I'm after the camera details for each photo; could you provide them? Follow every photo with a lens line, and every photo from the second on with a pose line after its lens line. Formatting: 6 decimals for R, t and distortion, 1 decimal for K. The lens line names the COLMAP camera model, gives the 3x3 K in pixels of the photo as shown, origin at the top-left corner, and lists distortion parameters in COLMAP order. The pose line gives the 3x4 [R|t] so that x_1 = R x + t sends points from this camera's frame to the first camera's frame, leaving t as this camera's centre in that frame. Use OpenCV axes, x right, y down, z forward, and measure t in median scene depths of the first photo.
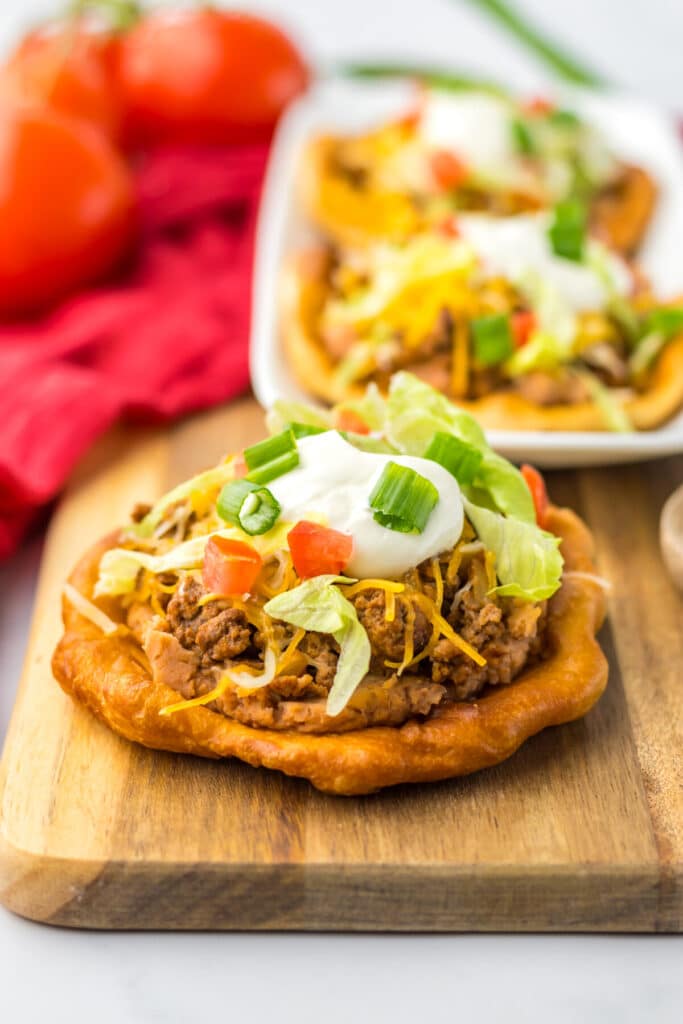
lens RADIAL K [[2567.8, 0, 341.5], [0, 2567.8, 512.0], [0, 0, 1]] dist [-0.088647, -0.506955]
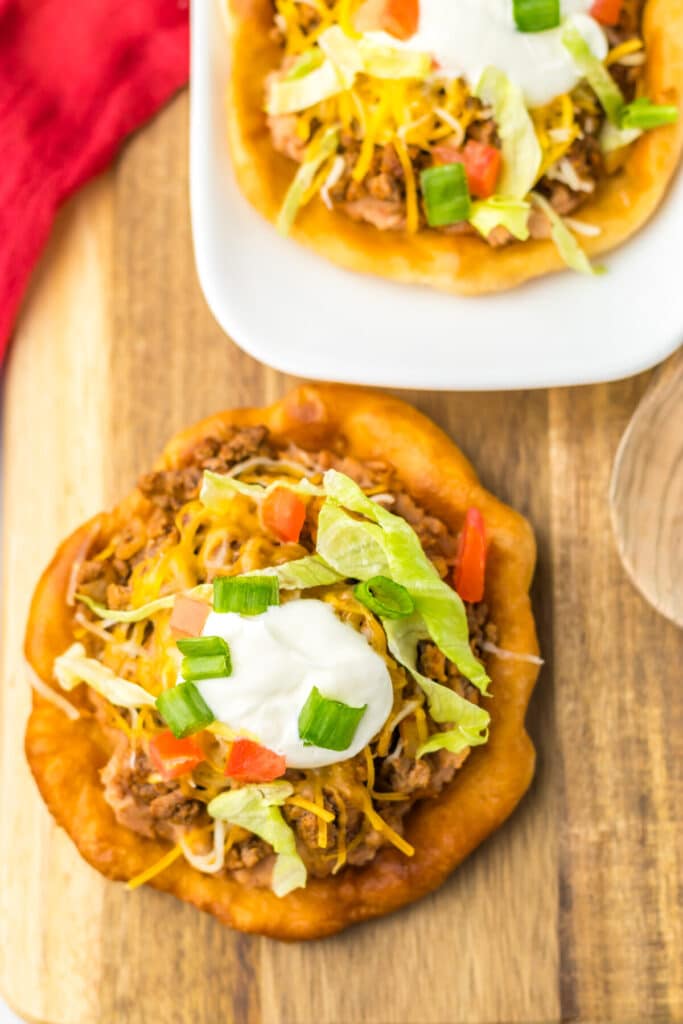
lens RADIAL K [[2567.8, 0, 341.5], [0, 2567.8, 512.0], [0, 0, 1]] dist [-0.088647, -0.506955]
pose [[0.997381, -0.015634, -0.070611, 0.103483], [0.065437, 0.610818, 0.789063, -0.882936], [0.030794, -0.791617, 0.610241, 0.433324]]
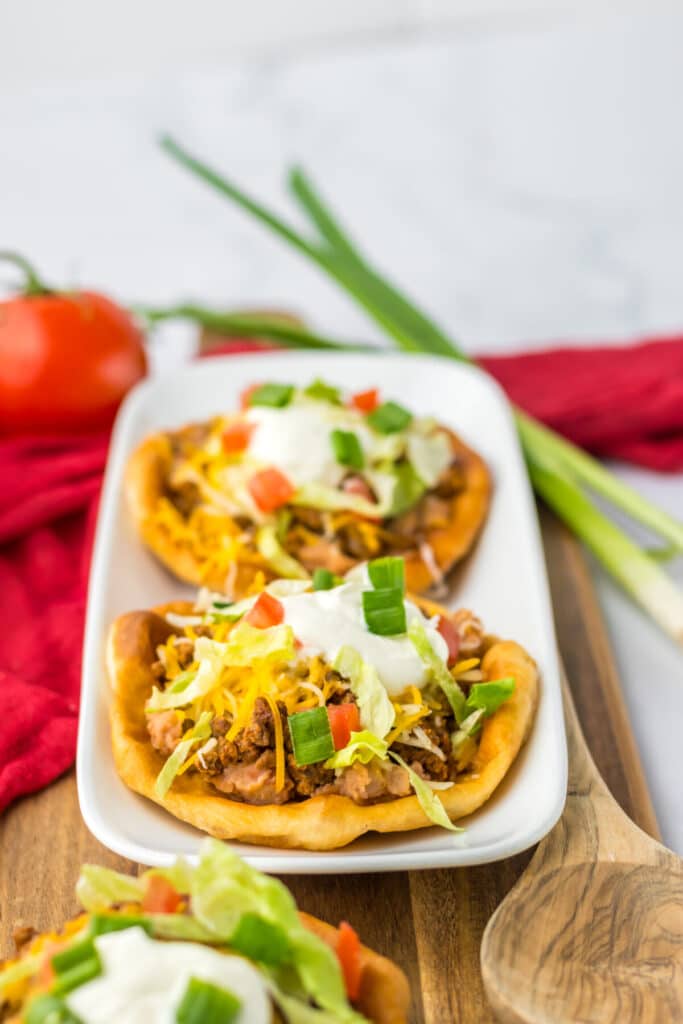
lens RADIAL K [[2567.8, 0, 341.5], [0, 2567.8, 512.0], [0, 0, 1]] dist [-0.088647, -0.506955]
pose [[0.998288, -0.054149, 0.022123, 0.065591], [0.053252, 0.997808, 0.039290, -0.237819], [-0.024202, -0.038045, 0.998983, 0.005118]]
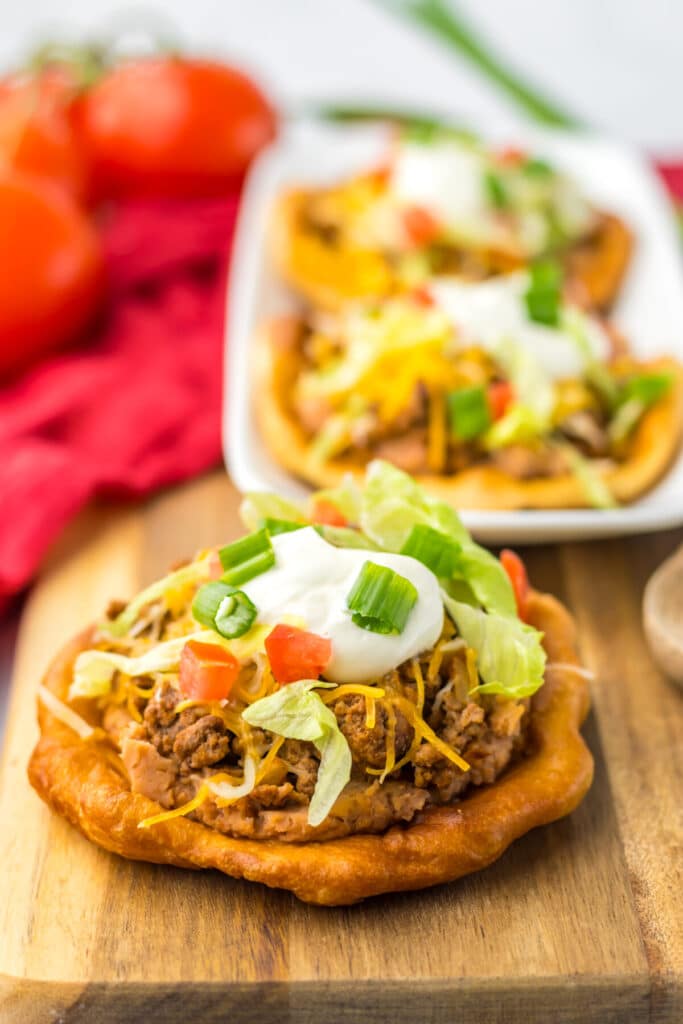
lens RADIAL K [[2567.8, 0, 341.5], [0, 2567.8, 512.0], [0, 0, 1]] dist [-0.088647, -0.506955]
pose [[0.999763, -0.020304, 0.007821, 0.001646], [0.020233, 0.999754, 0.009115, -0.048043], [-0.008004, -0.008954, 0.999928, 0.018408]]
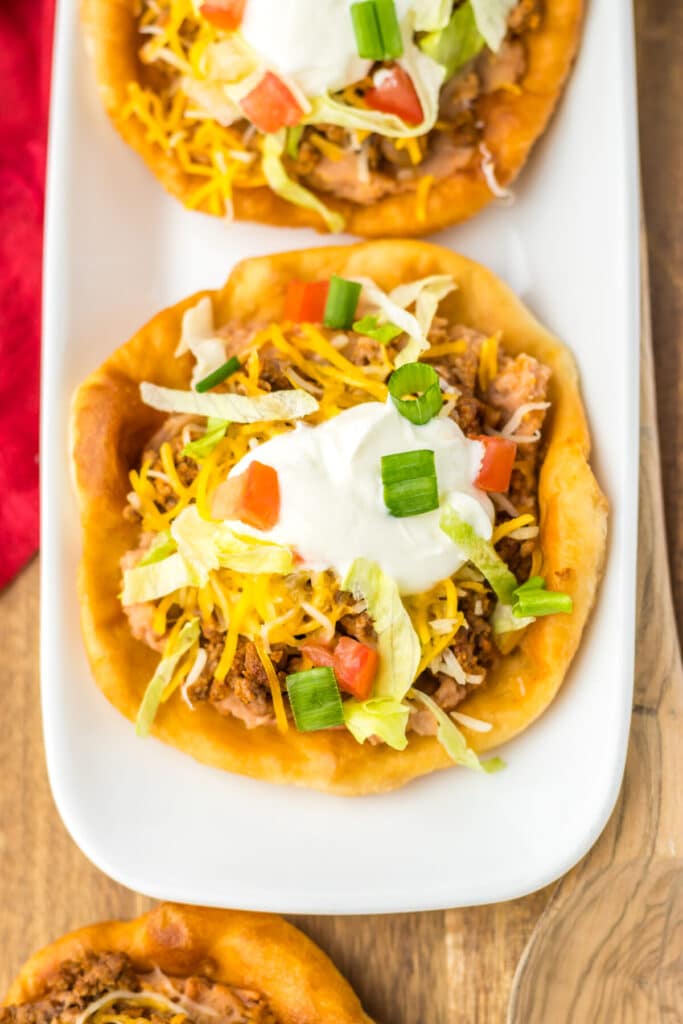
lens RADIAL K [[2567.8, 0, 341.5], [0, 2567.8, 512.0], [0, 0, 1]] dist [-0.088647, -0.506955]
pose [[0.993086, -0.040125, -0.110321, 0.196218], [0.111653, 0.613061, 0.782106, -0.914306], [0.036252, -0.789016, 0.613302, 0.666538]]
